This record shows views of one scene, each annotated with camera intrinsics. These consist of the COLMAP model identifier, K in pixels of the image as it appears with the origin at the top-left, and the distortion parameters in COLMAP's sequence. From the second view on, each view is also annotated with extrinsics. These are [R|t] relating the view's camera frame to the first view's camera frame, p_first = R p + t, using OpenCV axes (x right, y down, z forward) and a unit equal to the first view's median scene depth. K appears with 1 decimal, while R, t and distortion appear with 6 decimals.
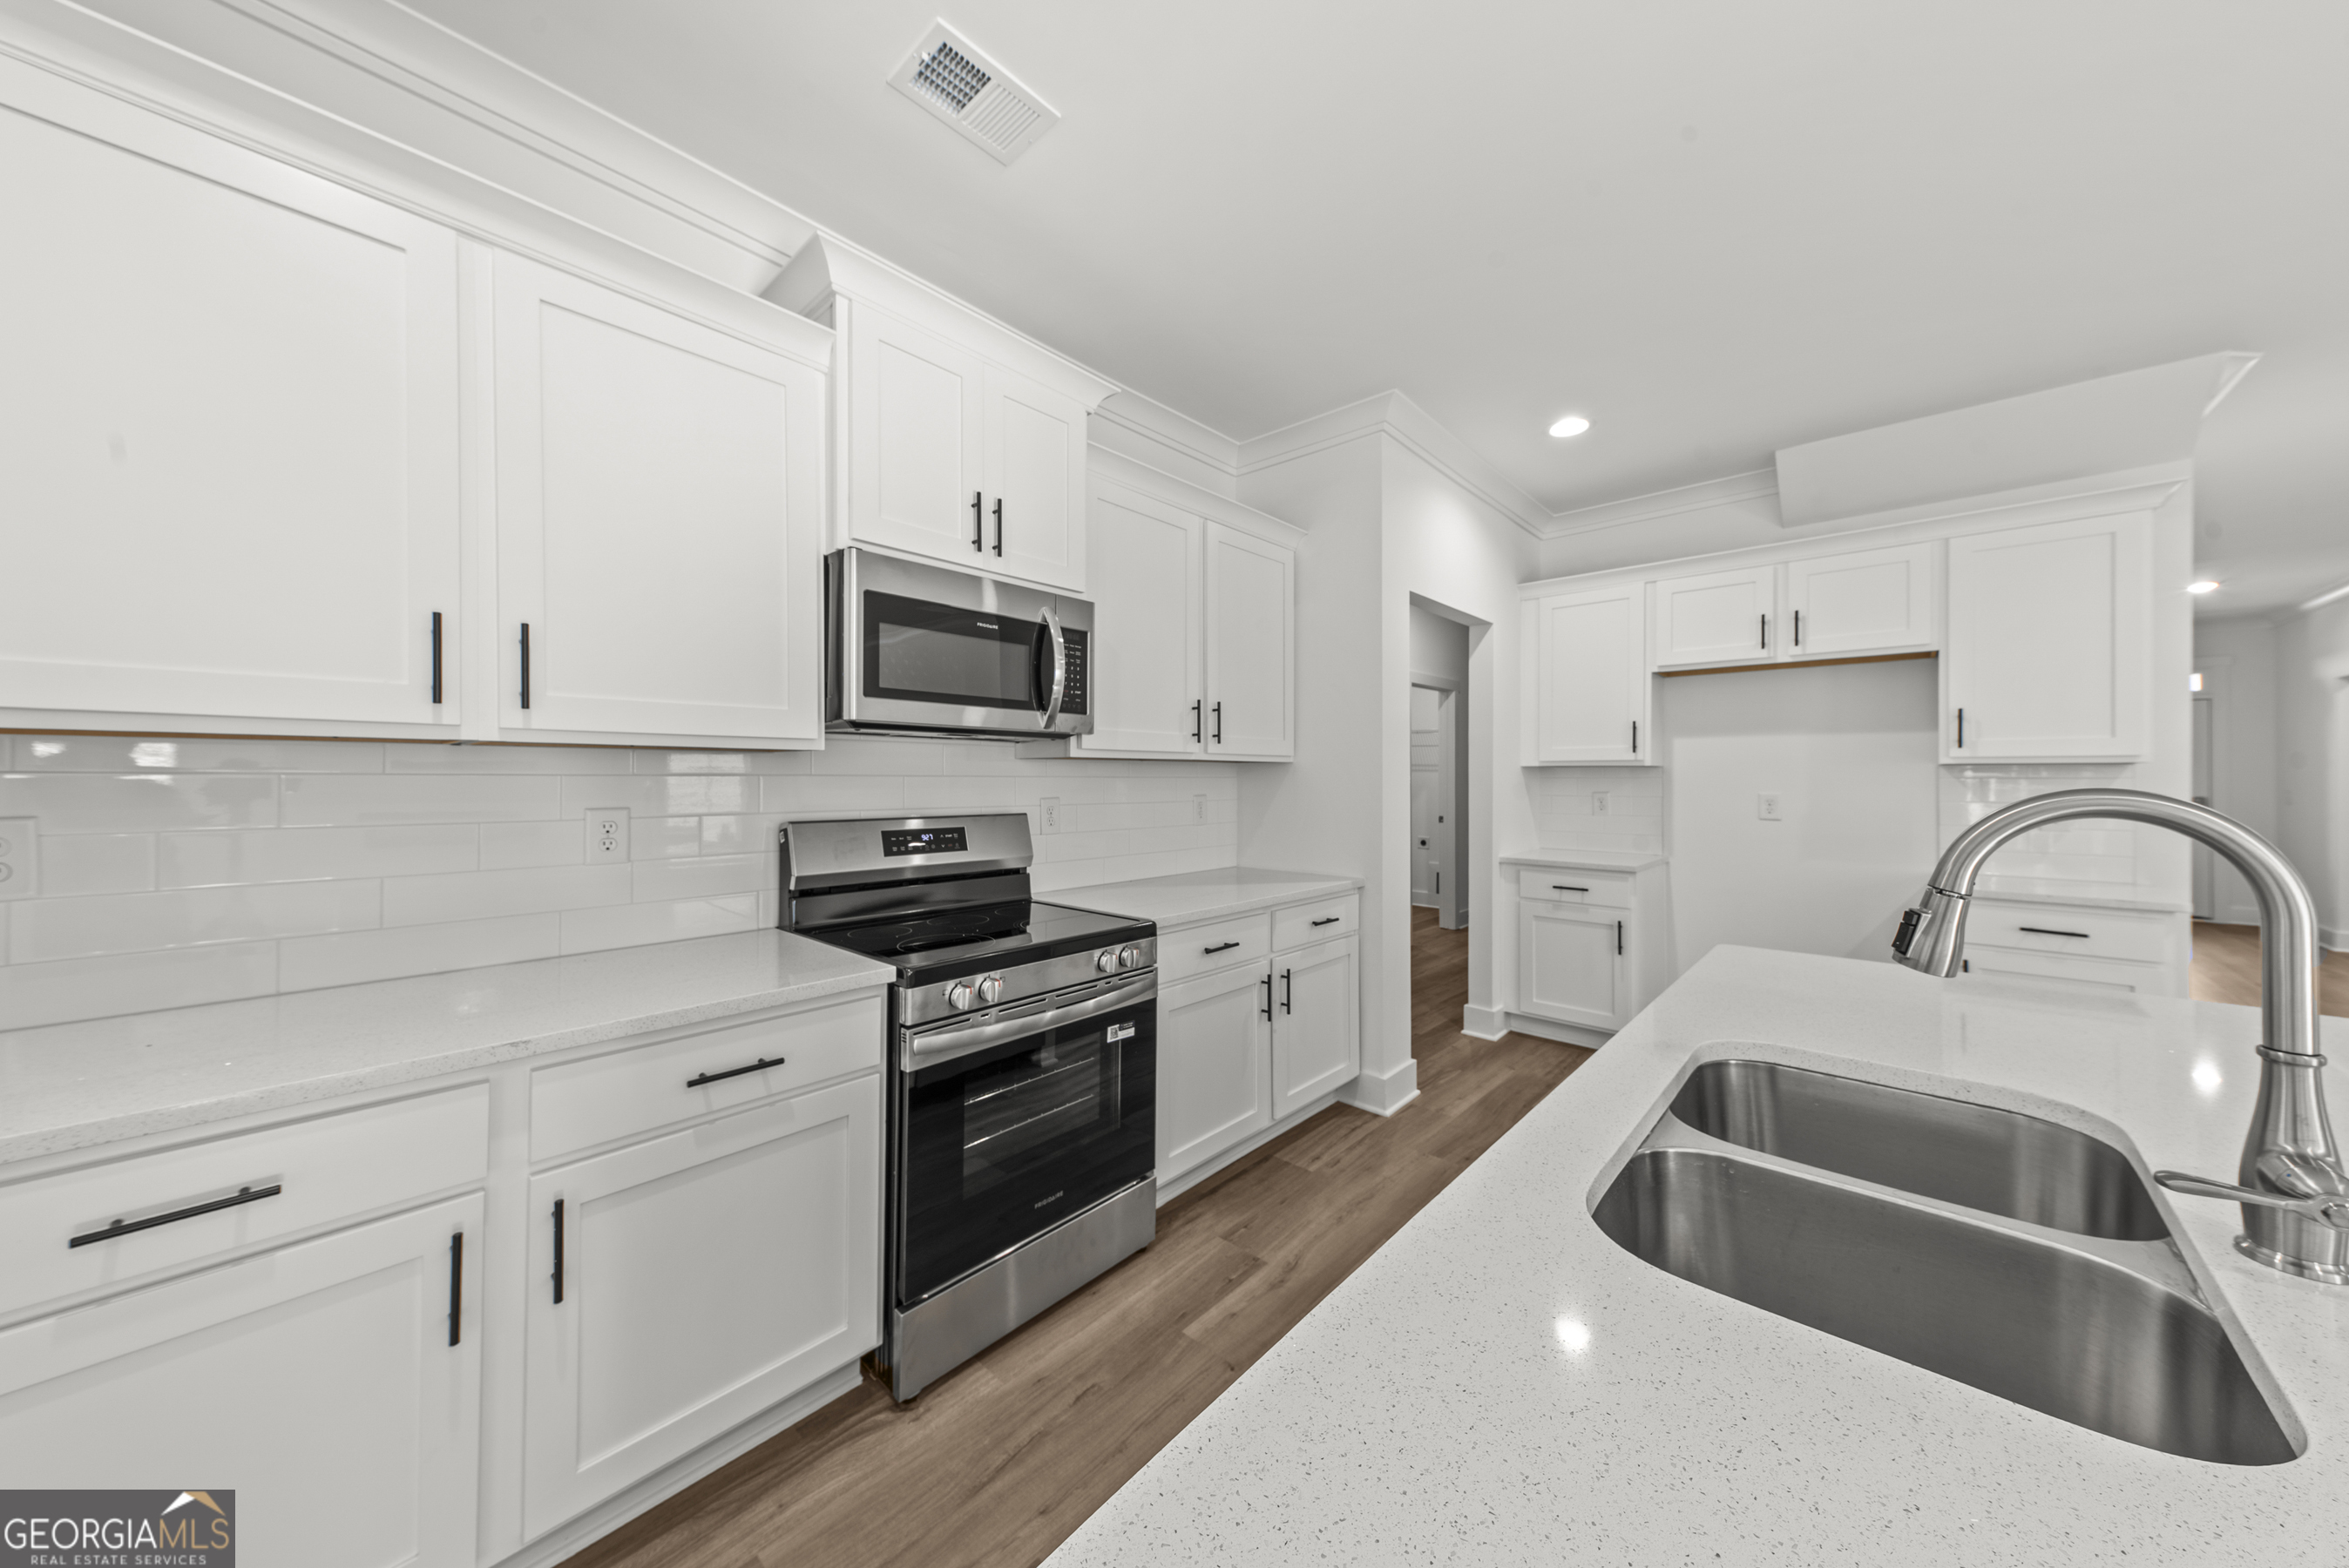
lens RADIAL K [[801.2, 0, 1142.5], [0, 801.2, 773.5], [0, 0, 1]] dist [0.017137, -0.000032]
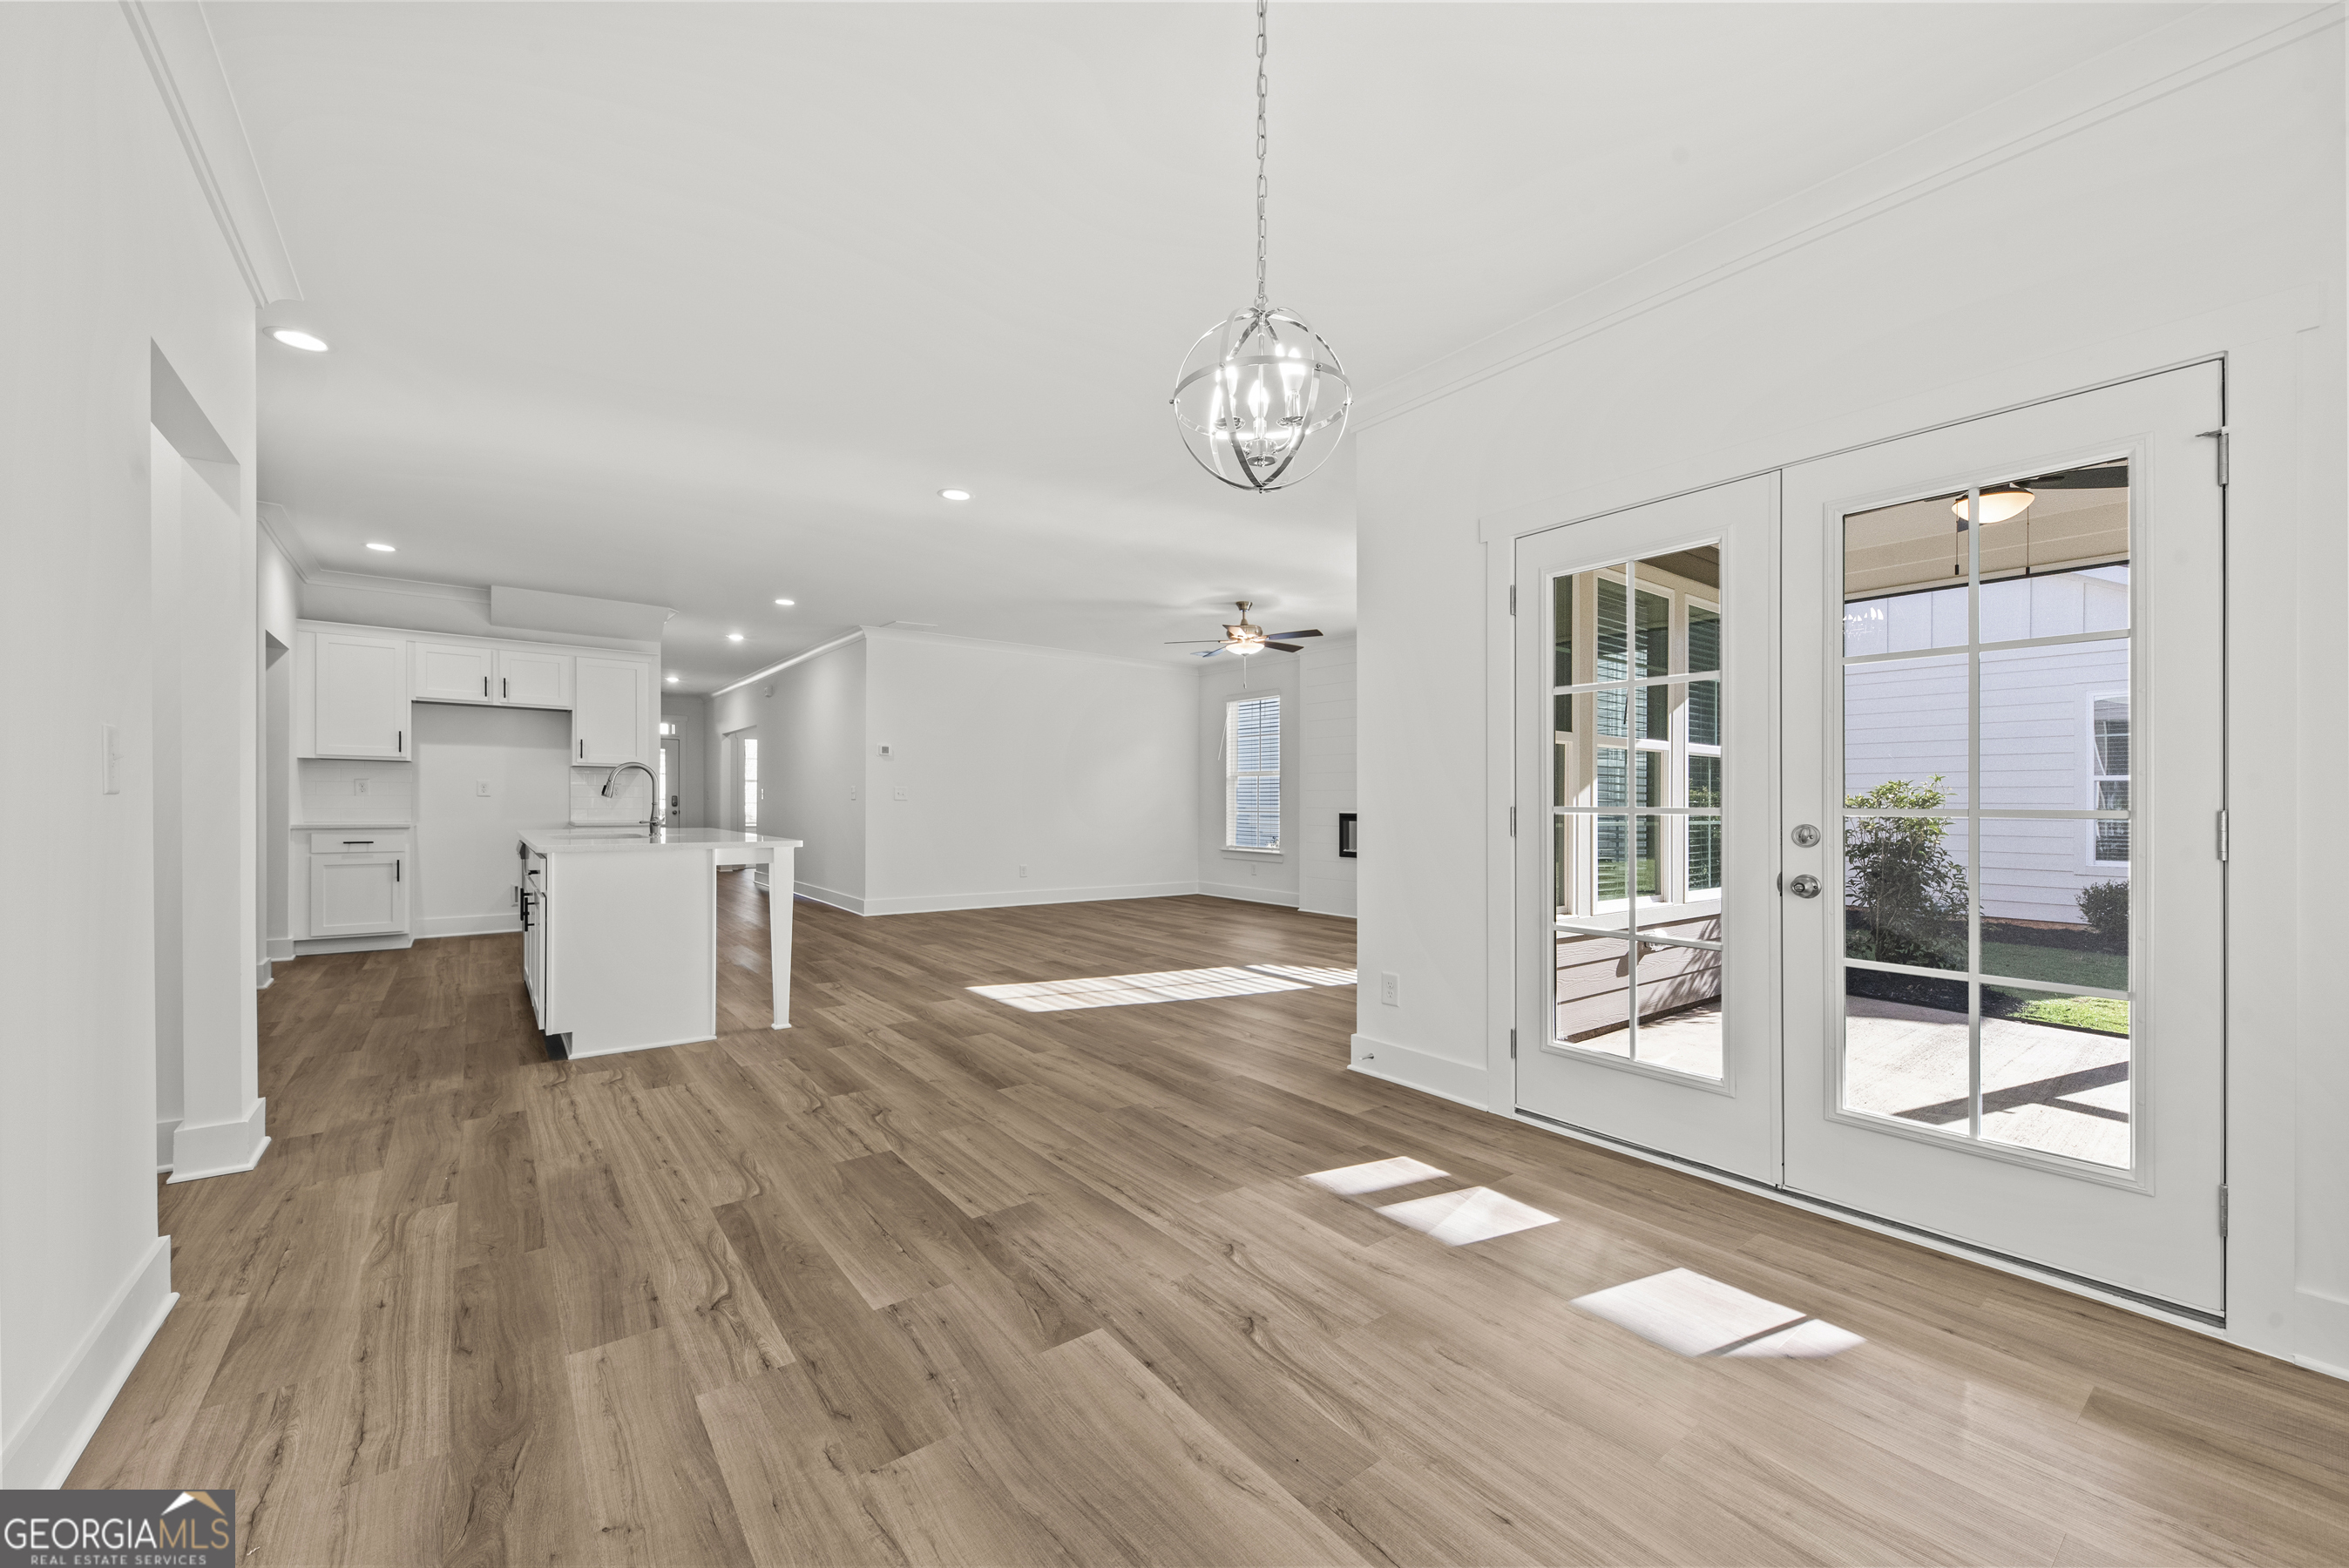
lens RADIAL K [[929.8, 0, 1214.0], [0, 929.8, 813.0], [0, 0, 1]] dist [0.000892, -0.000178]
pose [[0.144151, -0.007844, 0.989525, -1.419617], [-0.014924, 0.999838, 0.010100, 0.075335], [-0.989443, -0.016224, 0.144011, -1.201055]]
